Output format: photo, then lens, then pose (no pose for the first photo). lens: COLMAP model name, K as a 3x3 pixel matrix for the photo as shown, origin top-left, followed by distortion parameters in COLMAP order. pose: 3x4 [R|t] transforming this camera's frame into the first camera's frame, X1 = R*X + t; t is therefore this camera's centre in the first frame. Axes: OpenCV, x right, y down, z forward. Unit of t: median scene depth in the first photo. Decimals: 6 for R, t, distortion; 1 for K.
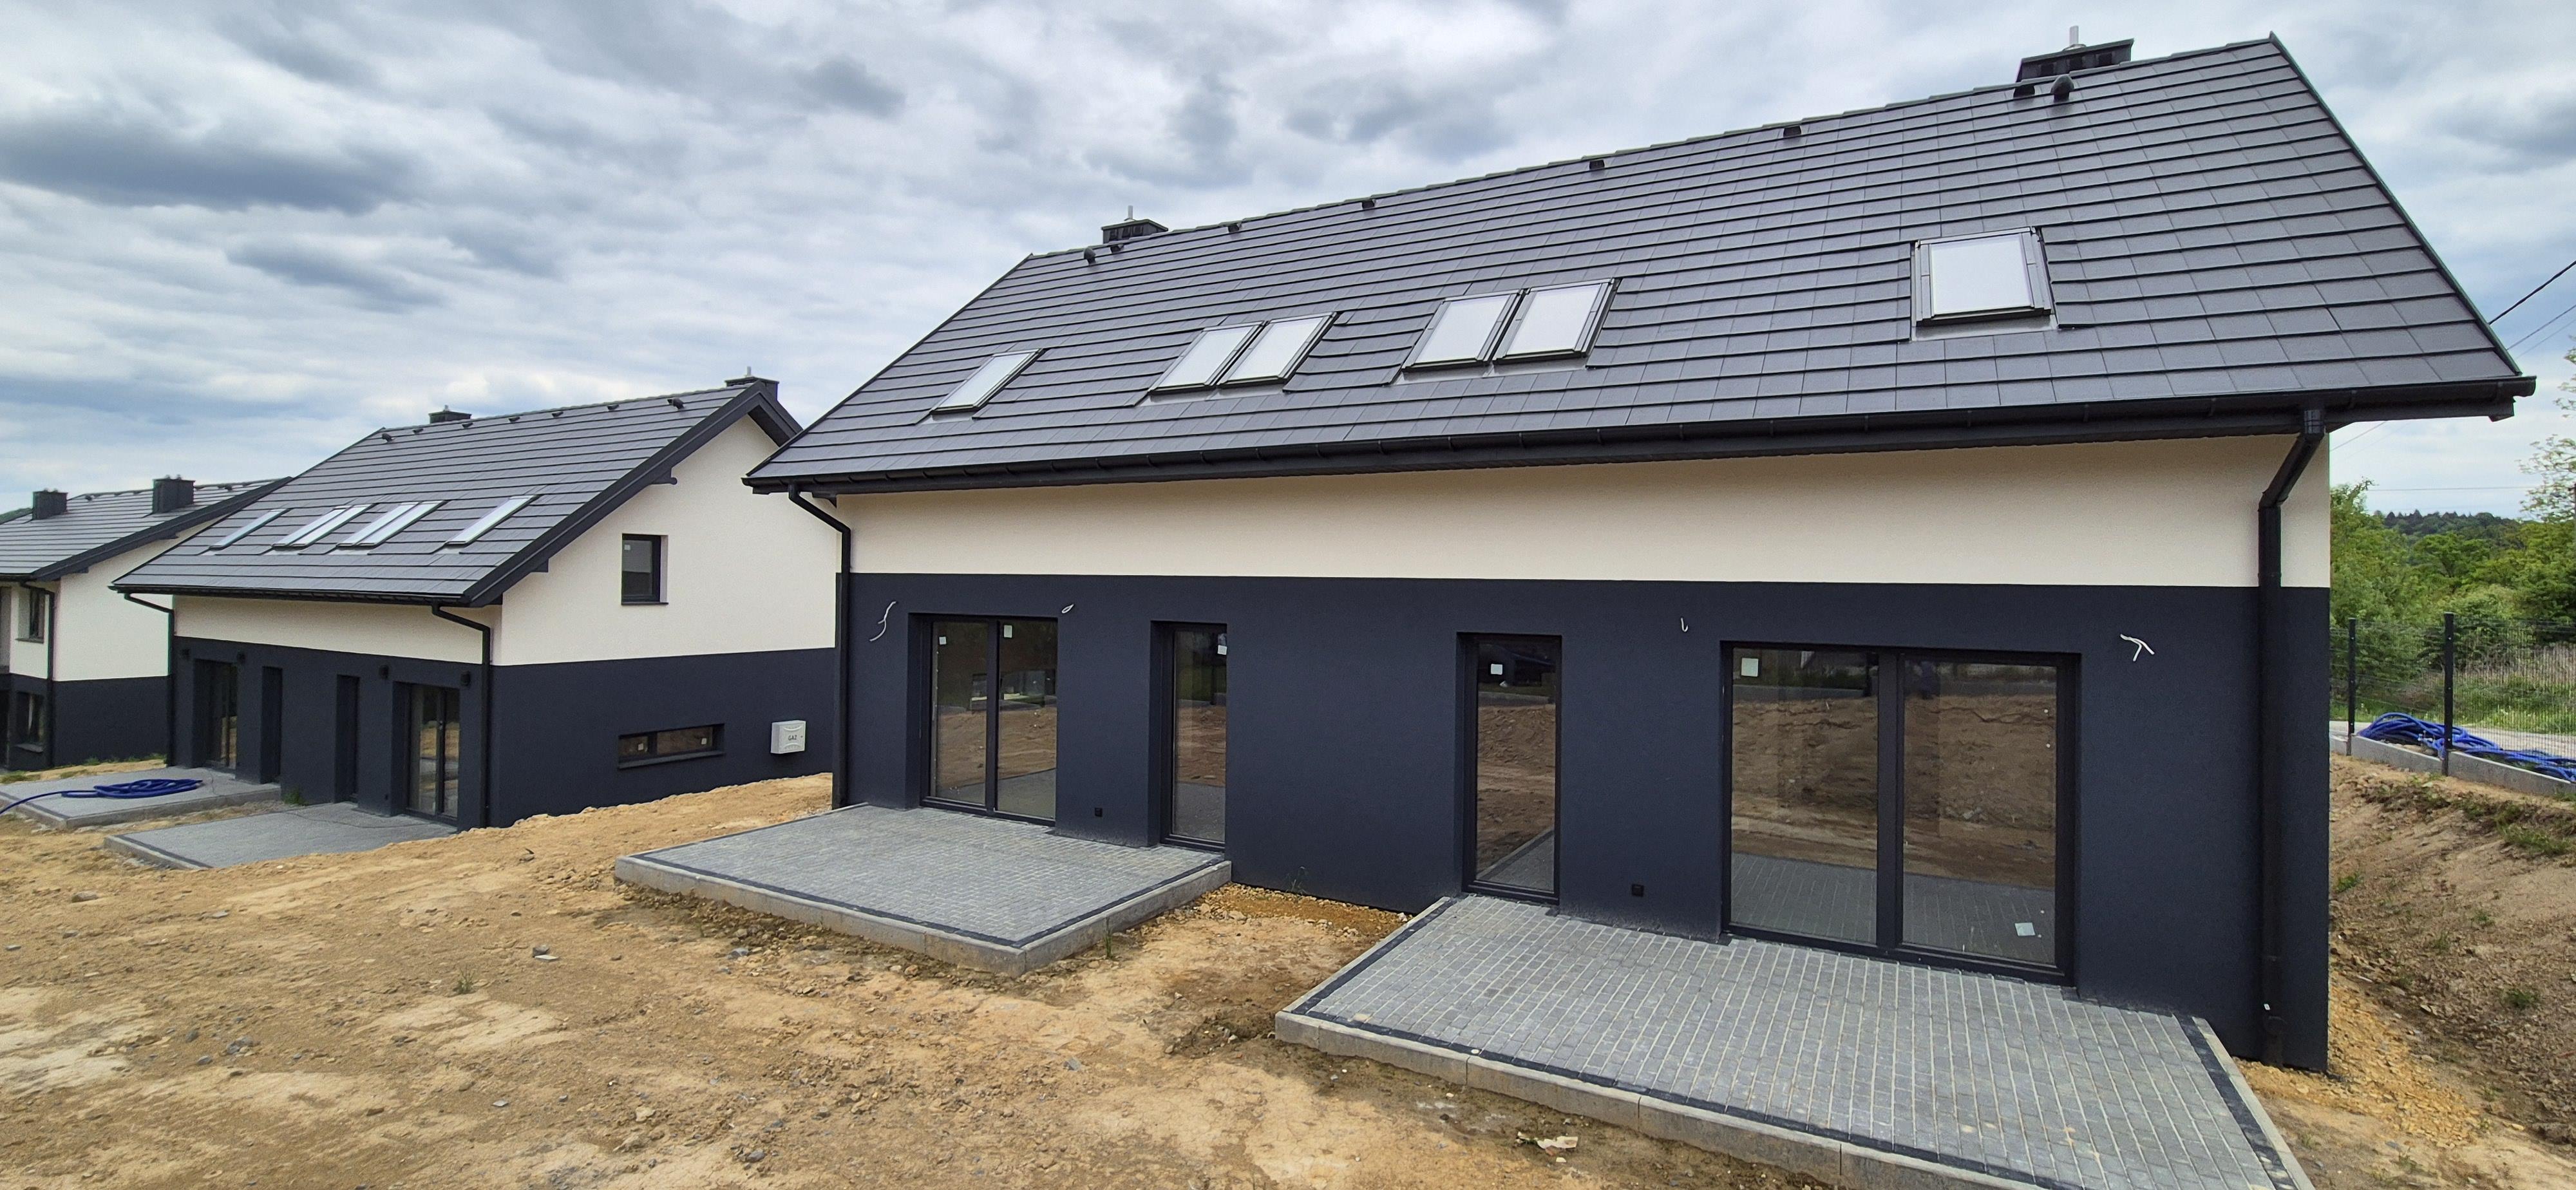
lens RADIAL K [[1110.0, 0, 1288.0], [0, 1110.0, 595.0], [0, 0, 1]] dist [0.001146, -0.001213]
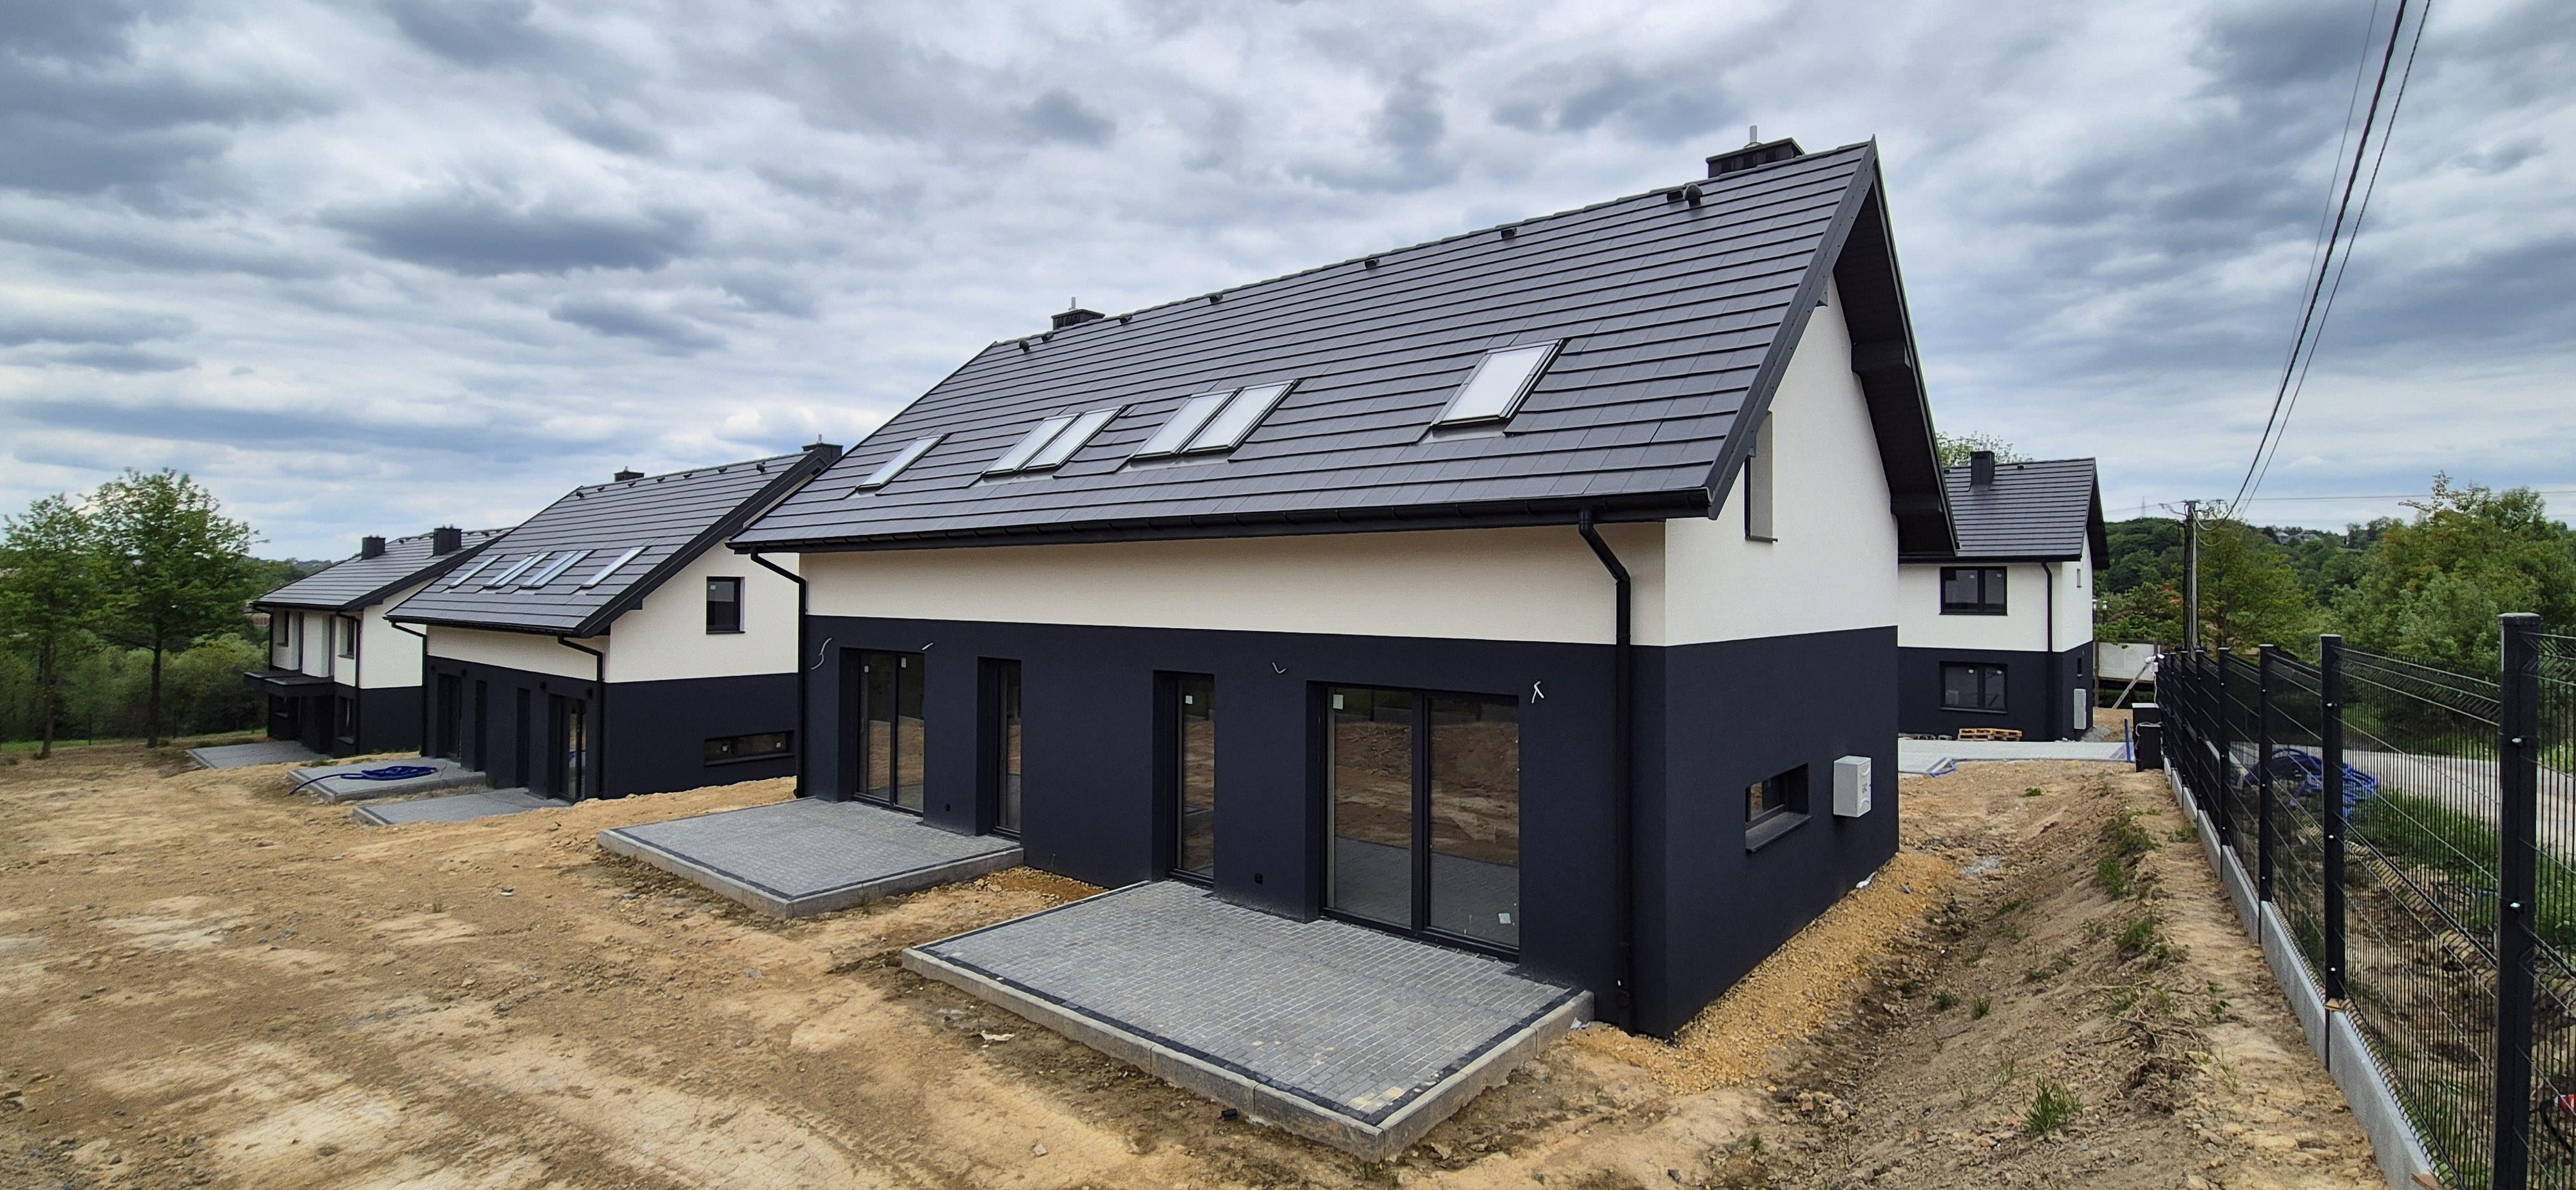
lens RADIAL K [[1118.0, 0, 1288.0], [0, 1118.0, 595.0], [0, 0, 1]] dist [0.001791, 0.000395]
pose [[0.982547, -0.006783, -0.185892, 0.541899], [0.005258, 0.999948, -0.008699, -0.040080], [0.185941, 0.007569, 0.982532, -0.220148]]
